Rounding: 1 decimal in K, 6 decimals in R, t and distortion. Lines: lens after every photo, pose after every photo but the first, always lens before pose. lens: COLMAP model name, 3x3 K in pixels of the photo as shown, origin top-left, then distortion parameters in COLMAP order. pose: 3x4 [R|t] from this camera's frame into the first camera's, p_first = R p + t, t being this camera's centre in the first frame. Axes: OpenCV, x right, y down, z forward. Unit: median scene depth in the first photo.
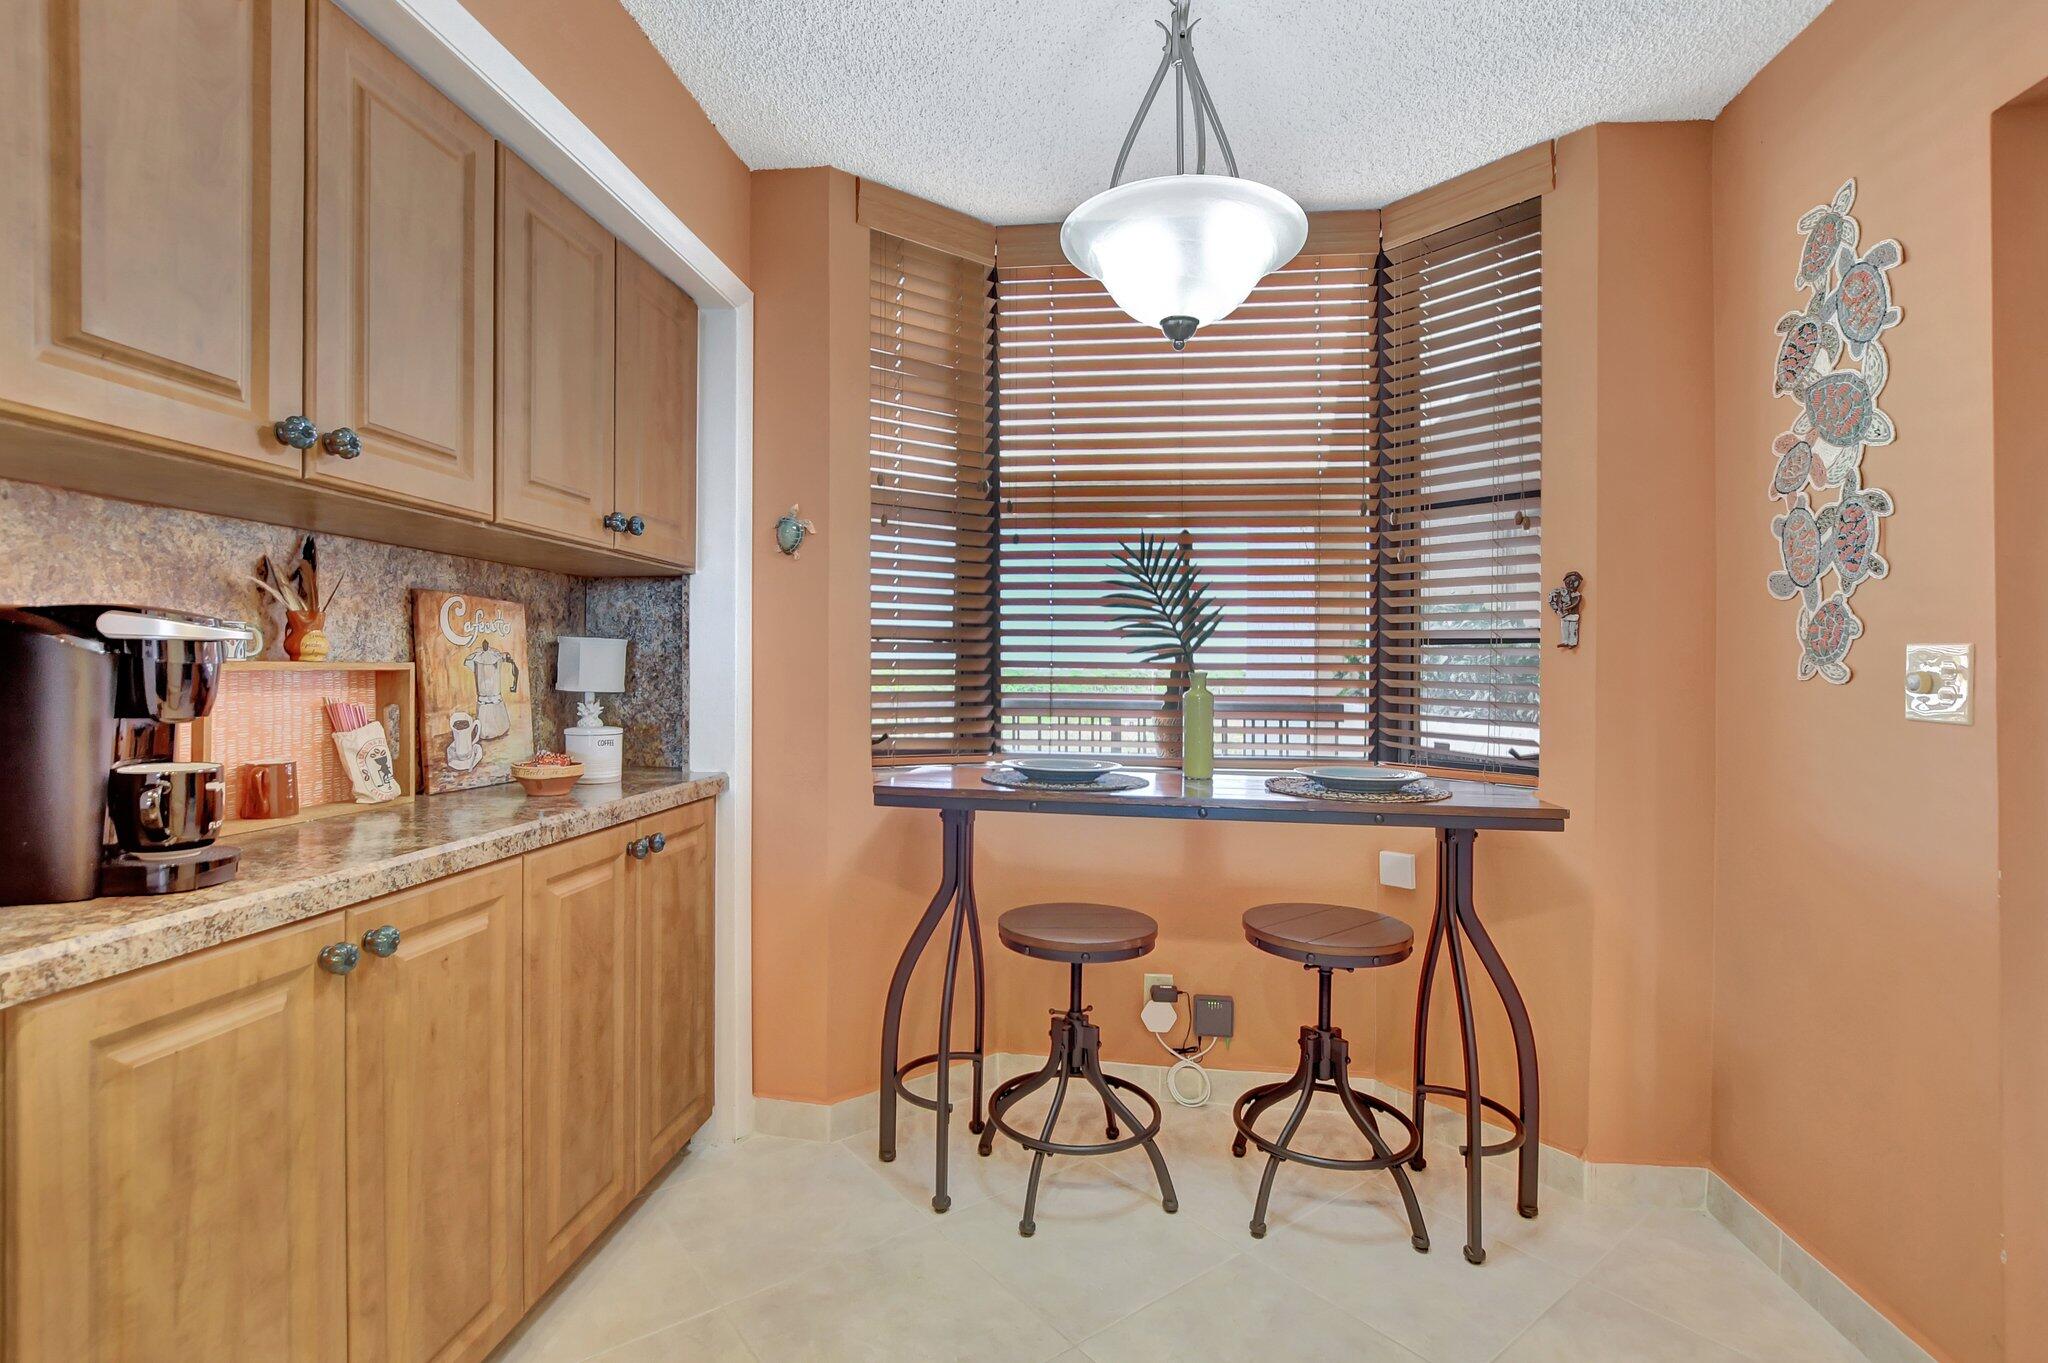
lens RADIAL K [[937.0, 0, 1023.1], [0, 937.0, 678.3], [0, 0, 1]] dist [-0.022991, 0.001585]
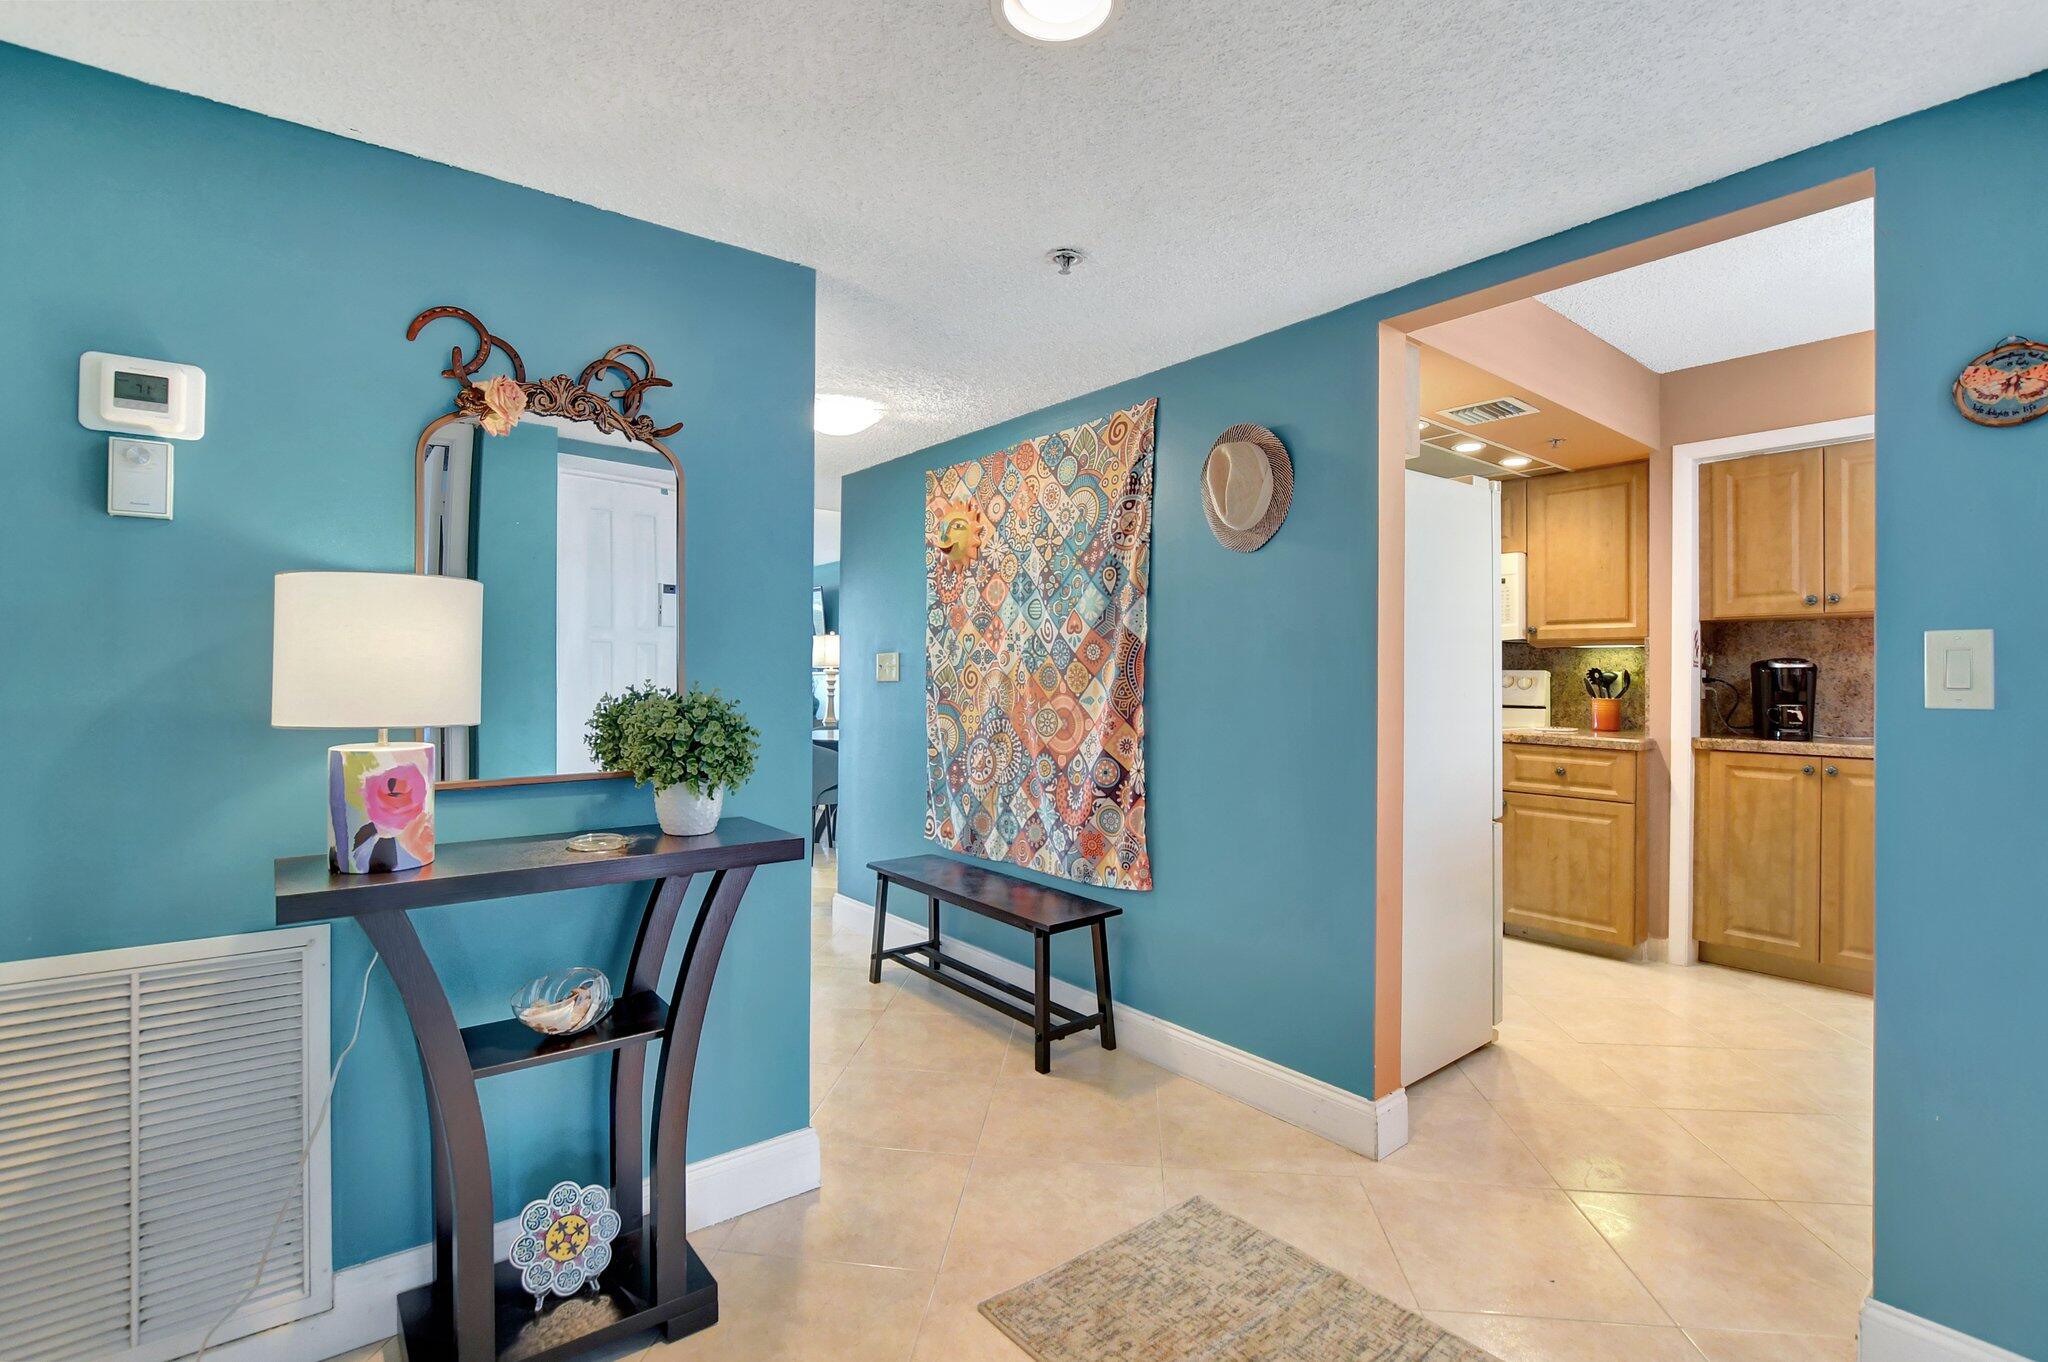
lens RADIAL K [[937.0, 0, 1025.6], [0, 937.0, 675.4], [0, 0, 1]] dist [-0.022991, 0.001585]
pose [[-0.705428, -0.016258, -0.708595, 3.190716], [-0.019983, 0.999796, -0.003046, 0.047176], [0.708500, 0.012011, -0.705609, 1.281613]]
